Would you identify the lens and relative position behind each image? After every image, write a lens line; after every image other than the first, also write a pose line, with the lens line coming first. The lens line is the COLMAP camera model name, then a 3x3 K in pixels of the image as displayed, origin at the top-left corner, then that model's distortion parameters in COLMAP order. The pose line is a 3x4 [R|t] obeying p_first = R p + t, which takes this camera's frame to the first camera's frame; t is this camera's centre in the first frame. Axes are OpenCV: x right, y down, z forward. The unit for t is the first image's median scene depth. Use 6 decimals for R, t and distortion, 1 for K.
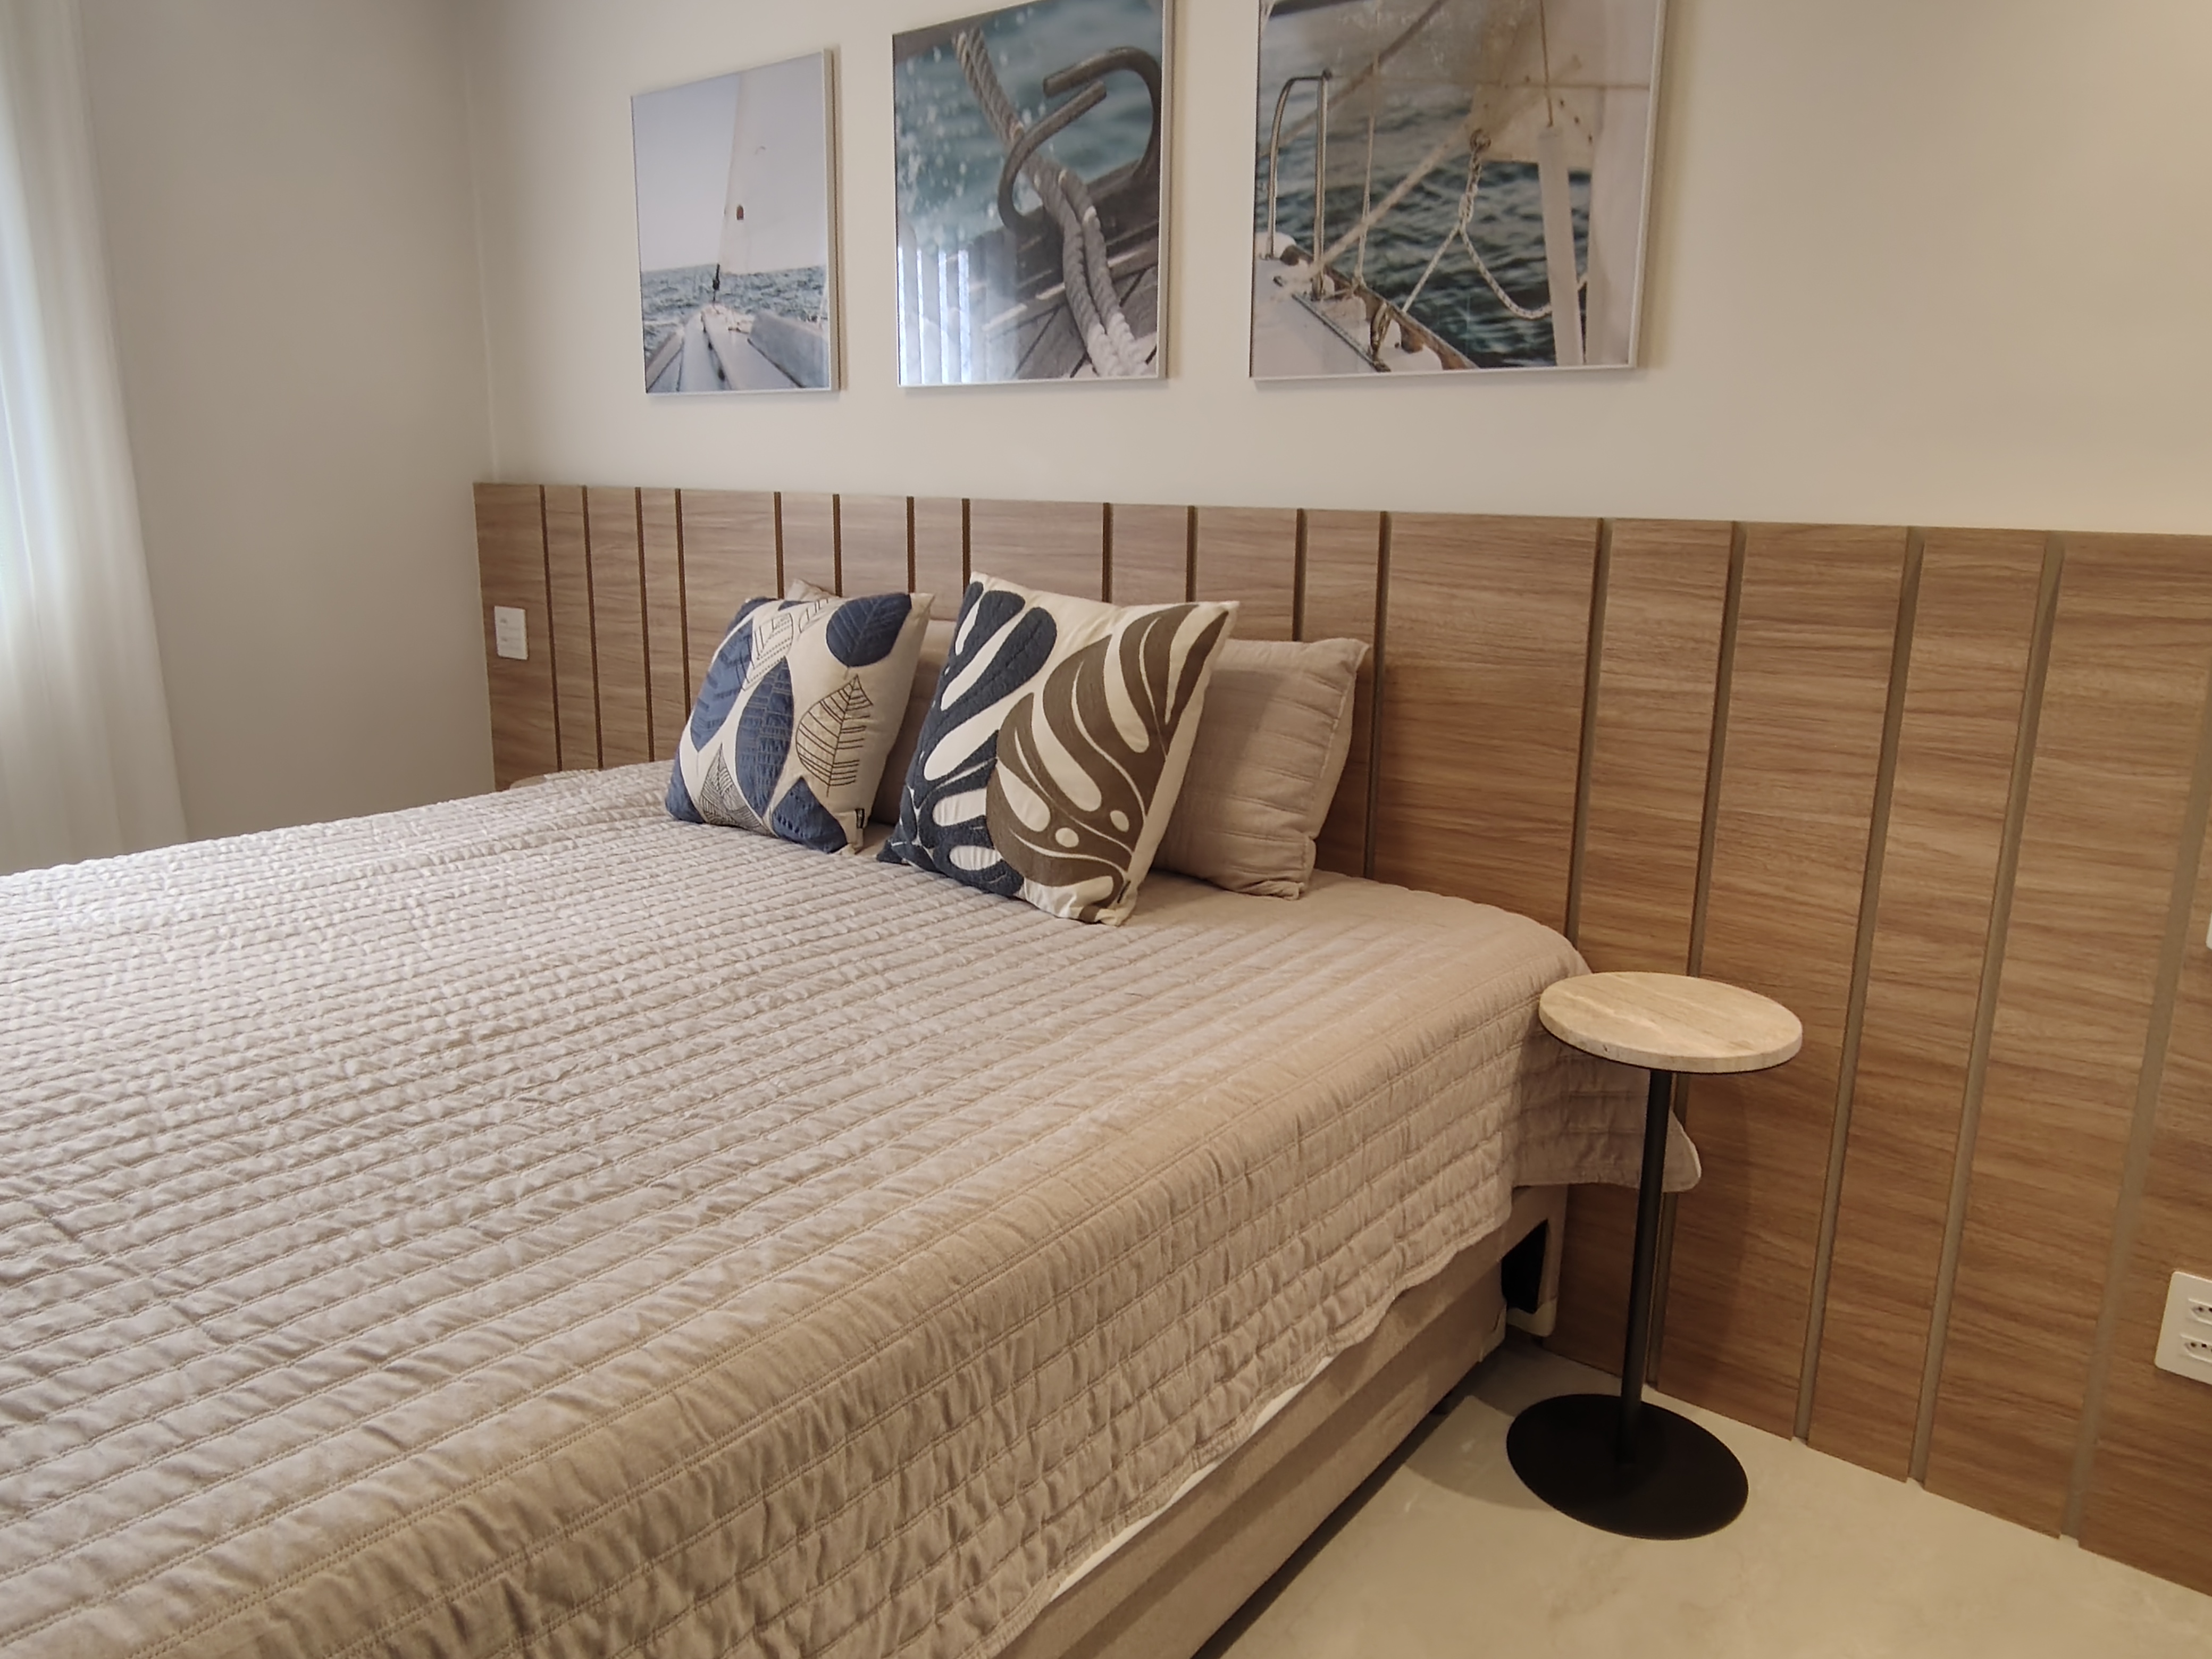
lens RADIAL K [[1539.3, 0, 1108.7], [0, 1539.3, 831.9], [0, 0, 1]] dist [-0.000411, -0.006560]
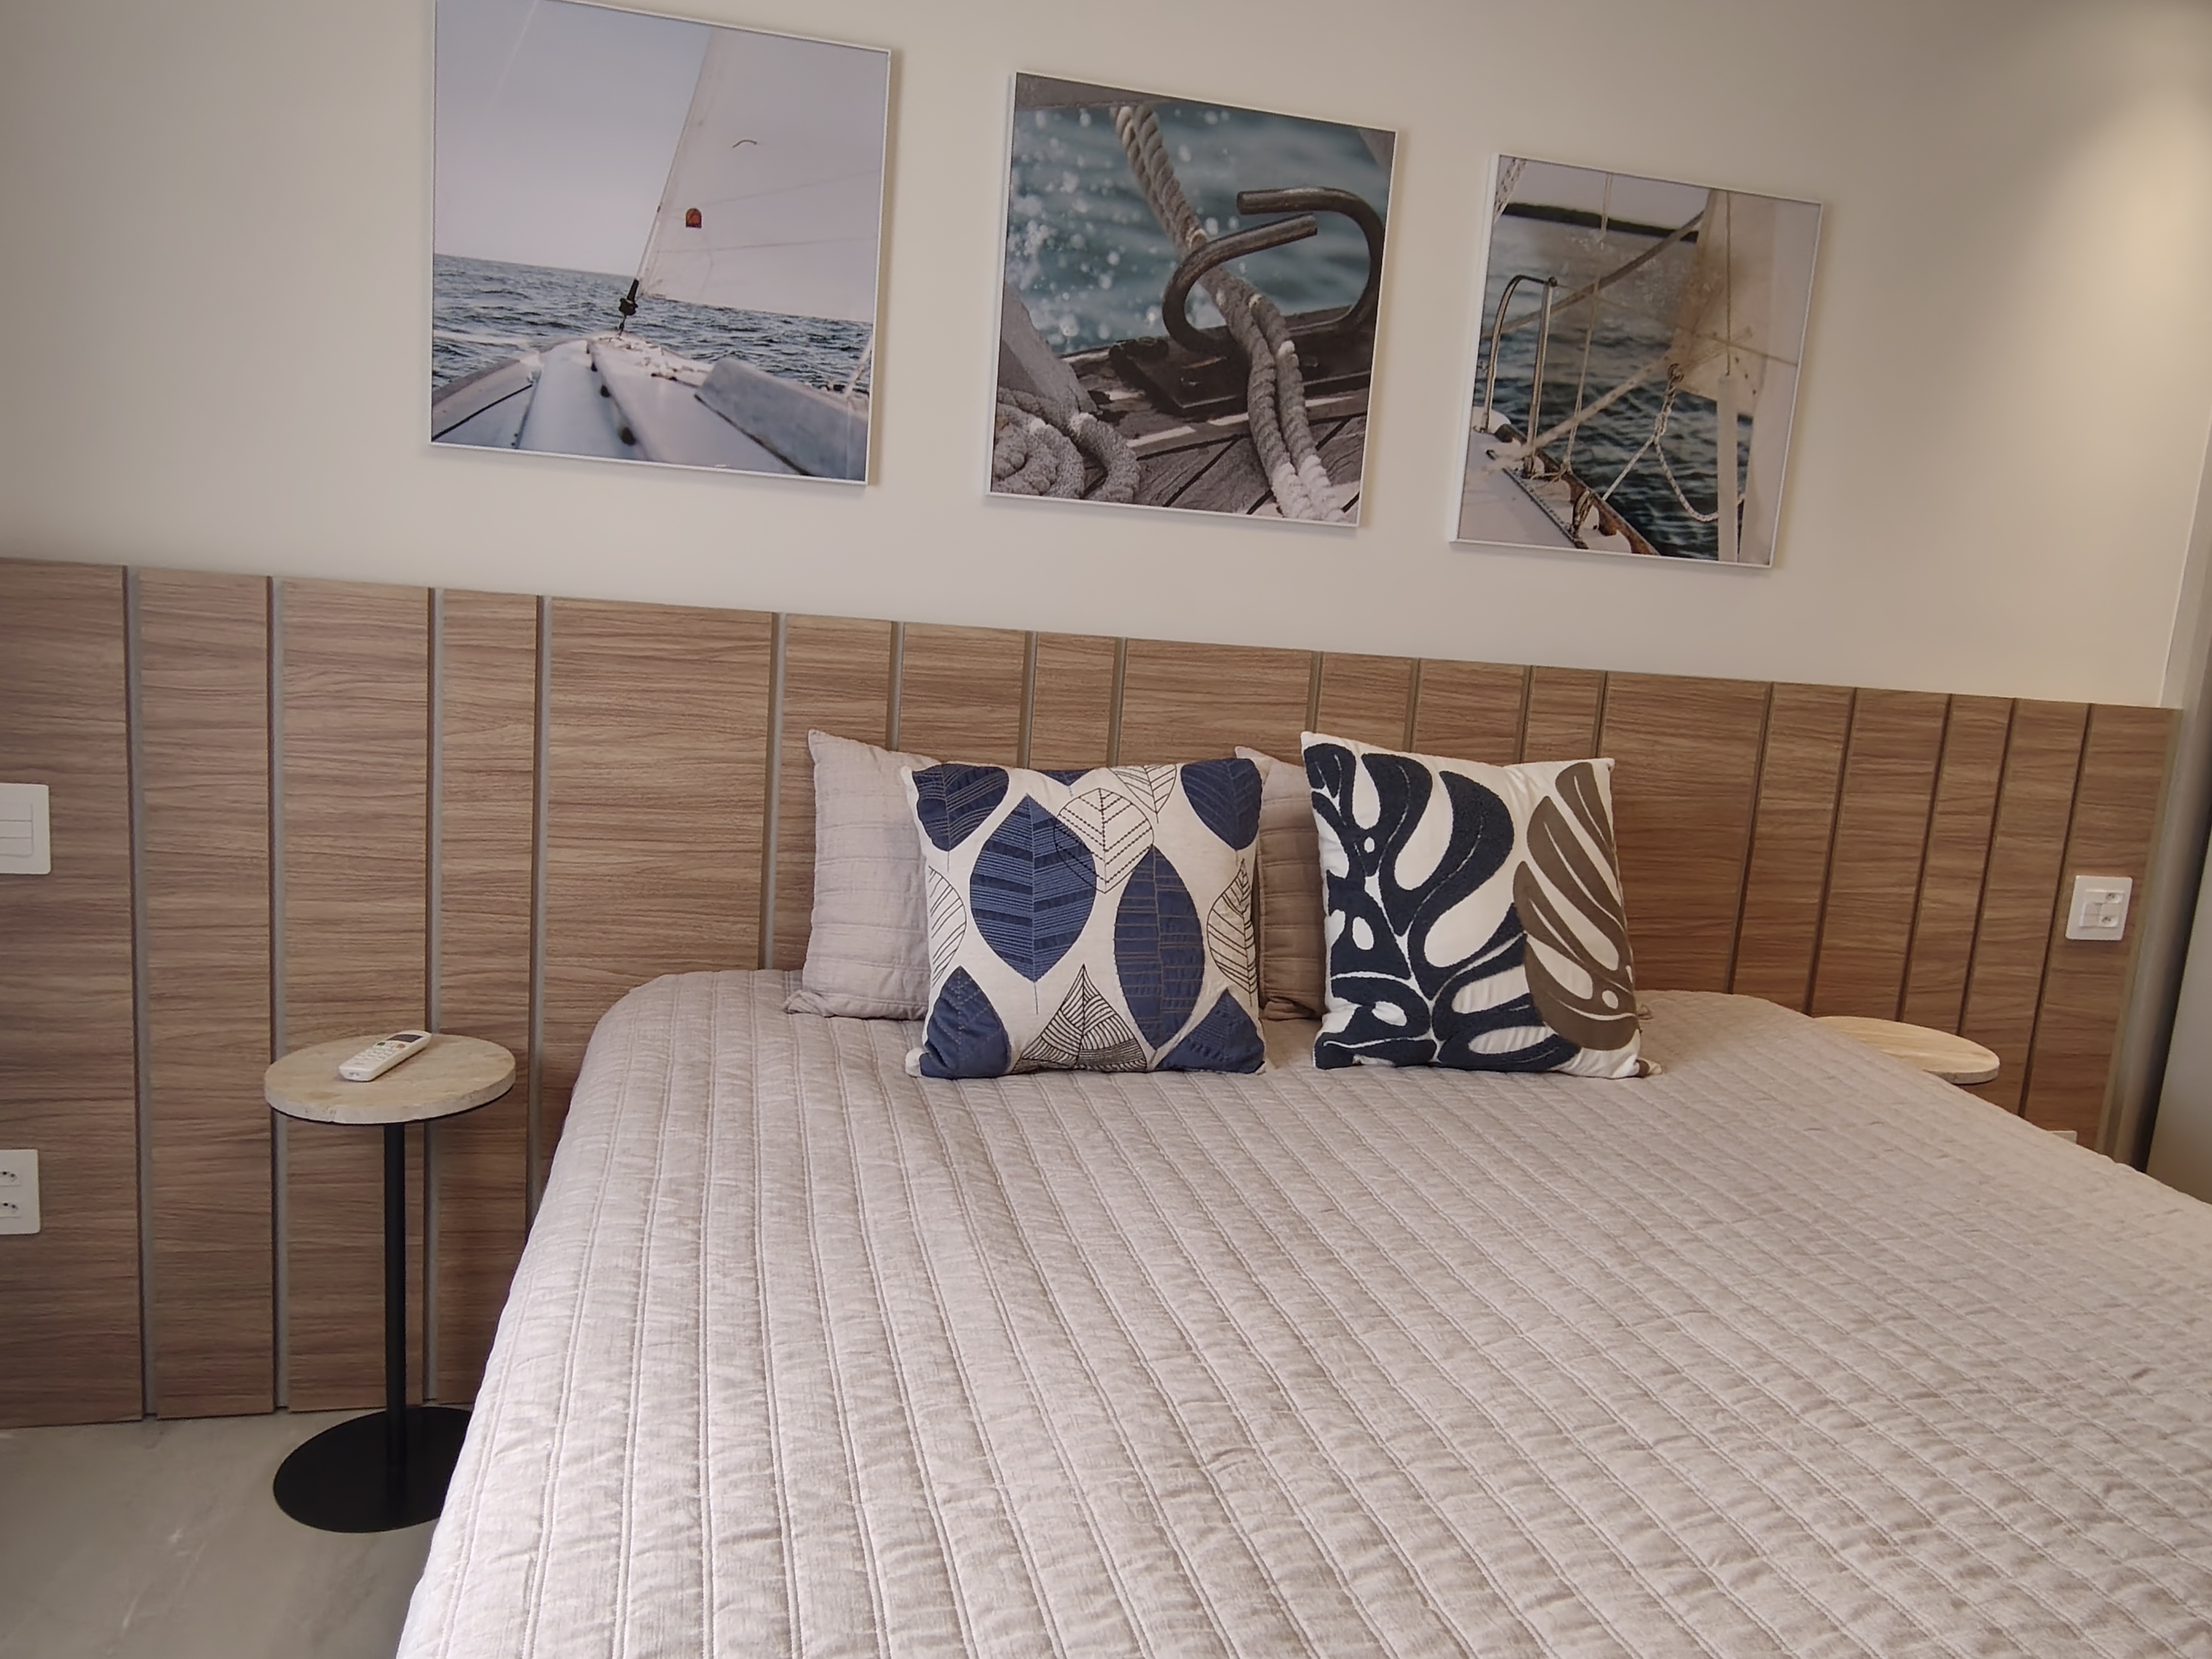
lens RADIAL K [[1539.3, 0, 1109.0], [0, 1539.3, 825.8], [0, 0, 1]] dist [-0.000411, -0.006560]
pose [[0.602009, -0.092728, 0.793087, -0.949781], [0.115113, 0.992937, 0.028716, -0.165190], [-0.790148, 0.074007, 0.608432, 0.588663]]
